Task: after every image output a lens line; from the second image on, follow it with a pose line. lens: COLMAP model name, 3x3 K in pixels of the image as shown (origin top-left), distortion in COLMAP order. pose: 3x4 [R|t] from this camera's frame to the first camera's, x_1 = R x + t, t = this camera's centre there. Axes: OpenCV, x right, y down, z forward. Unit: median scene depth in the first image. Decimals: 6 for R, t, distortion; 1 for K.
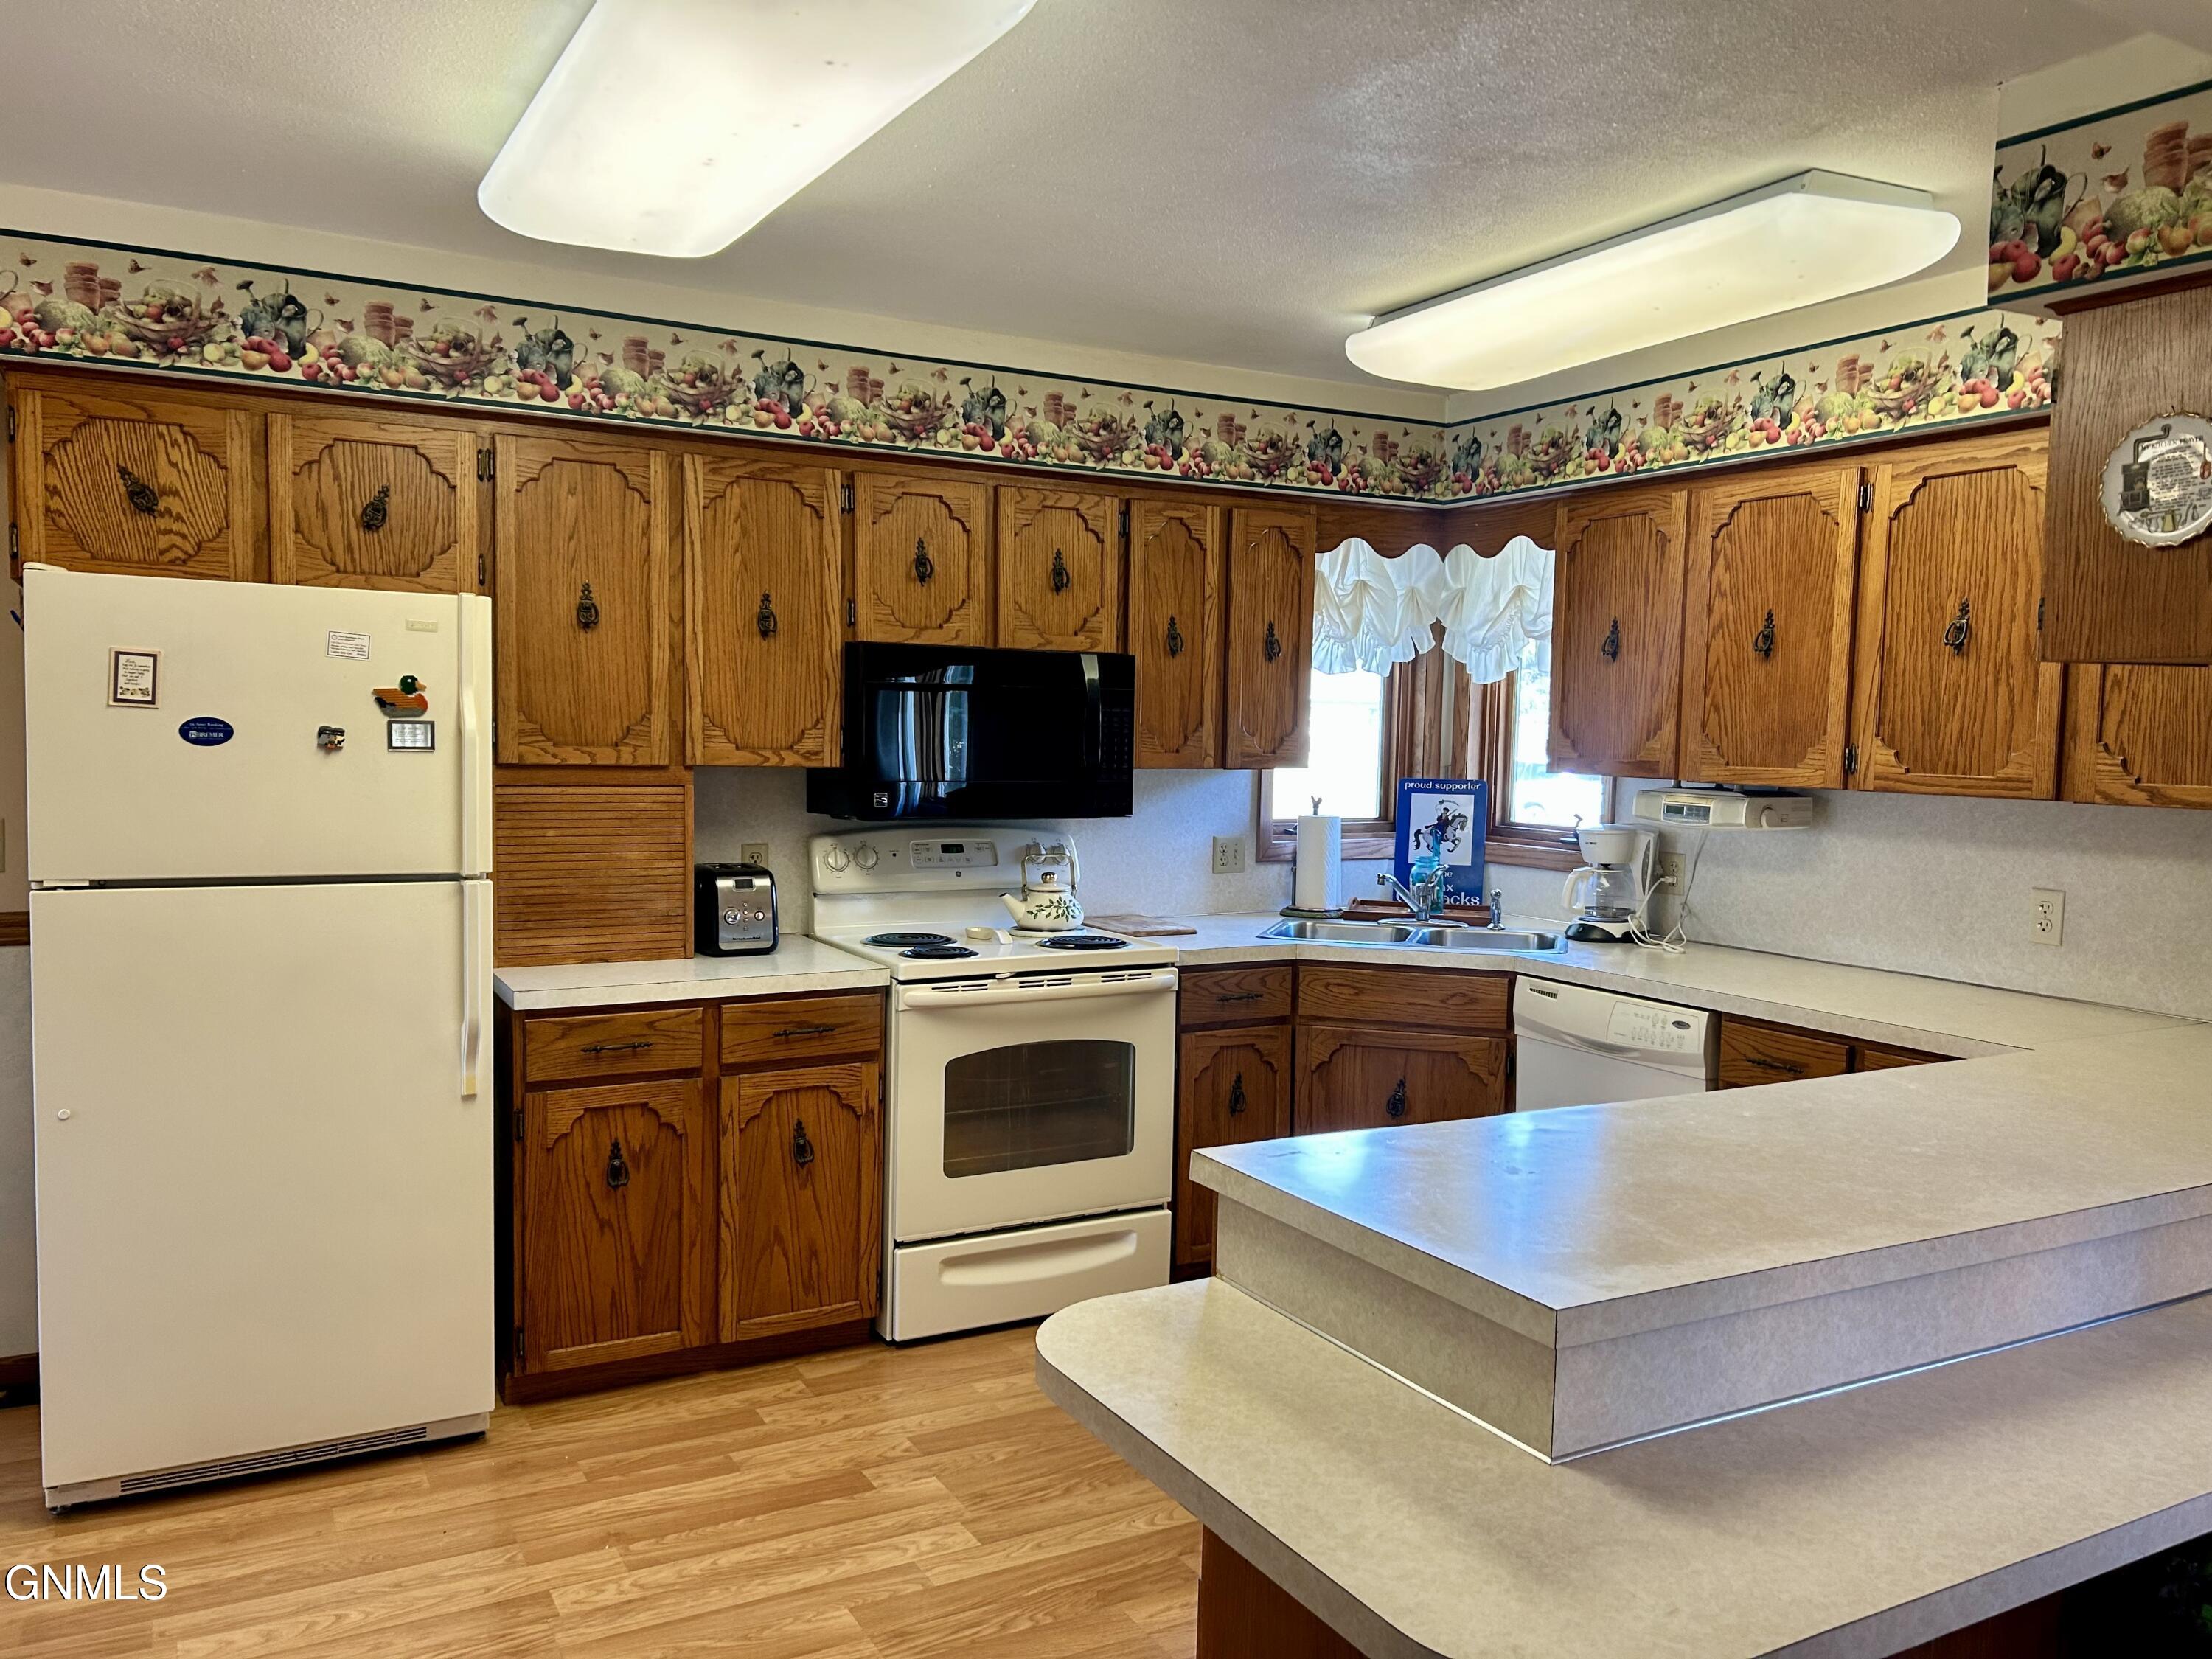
lens RADIAL K [[1657.0, 0, 1116.1], [0, 1657.0, 847.4], [0, 0, 1]] dist [0.051871, -0.055713]
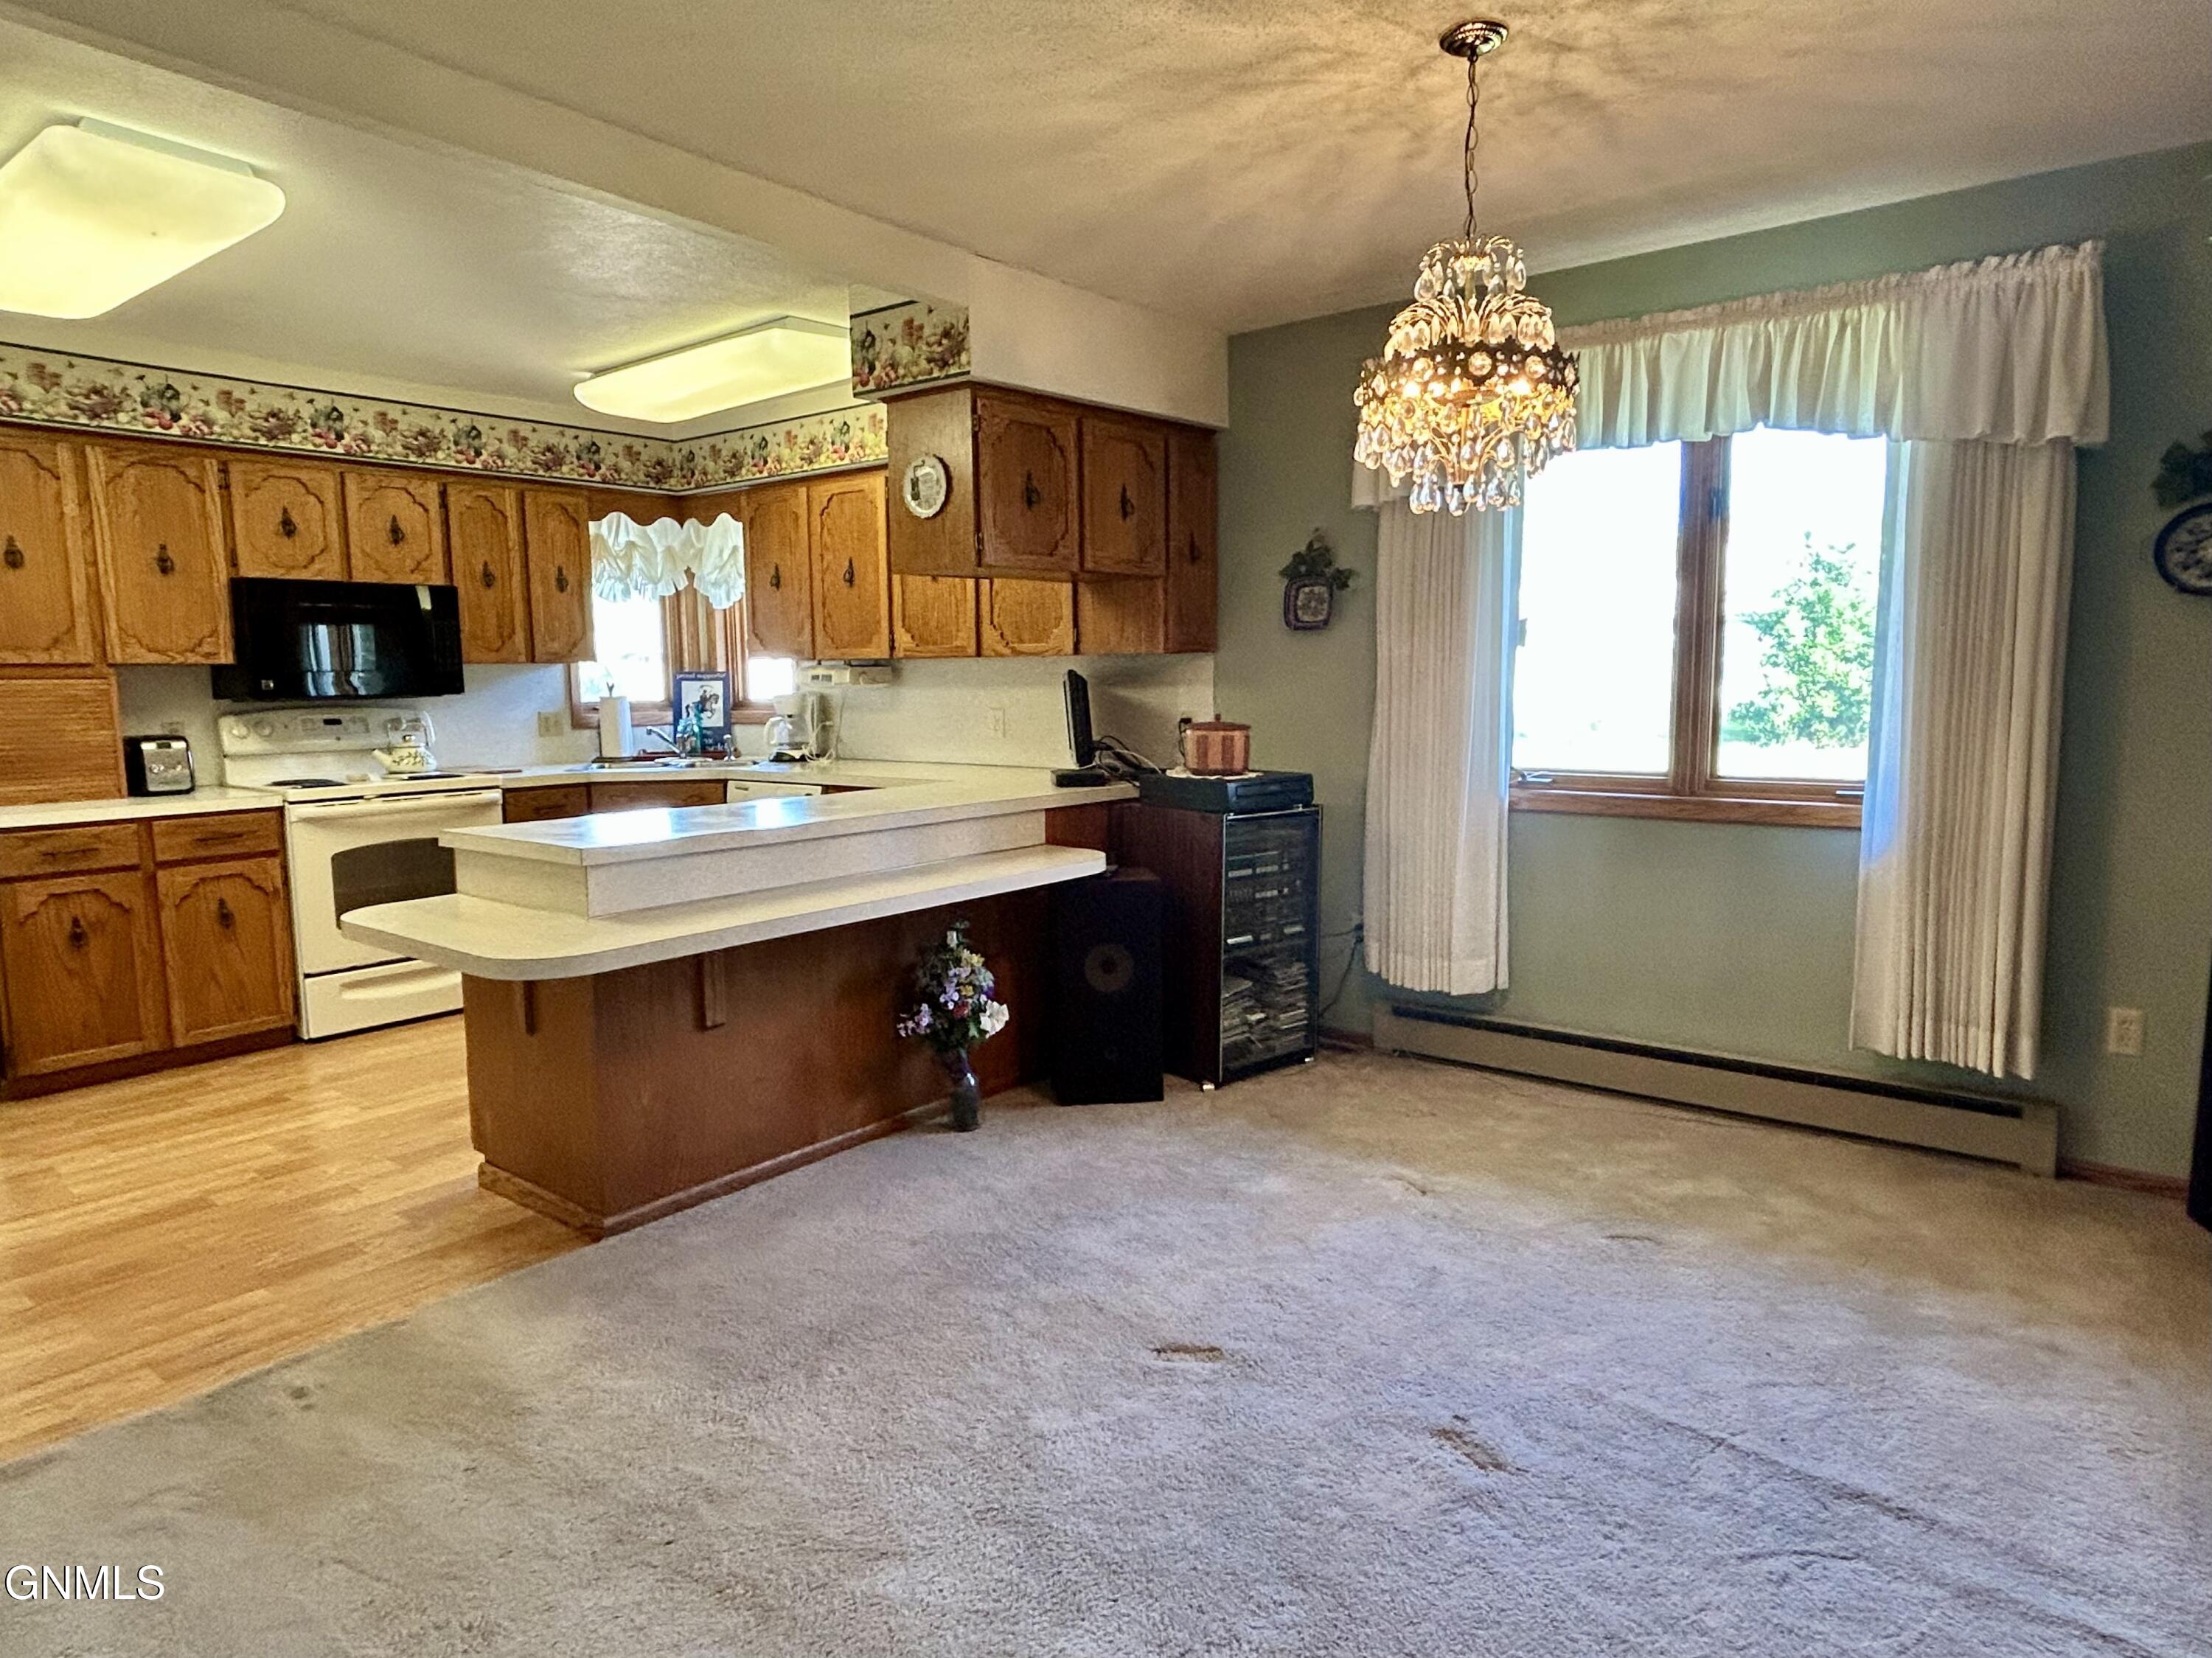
lens RADIAL K [[1296.9, 0, 1092.7], [0, 1296.9, 830.1], [0, 0, 1]] dist [-0.004394, -0.002879]
pose [[0.926385, -0.074038, 0.369227, 0.115678], [0.056063, 0.996671, 0.059193, 0.081817], [-0.372381, -0.034135, 0.927452, -0.388114]]
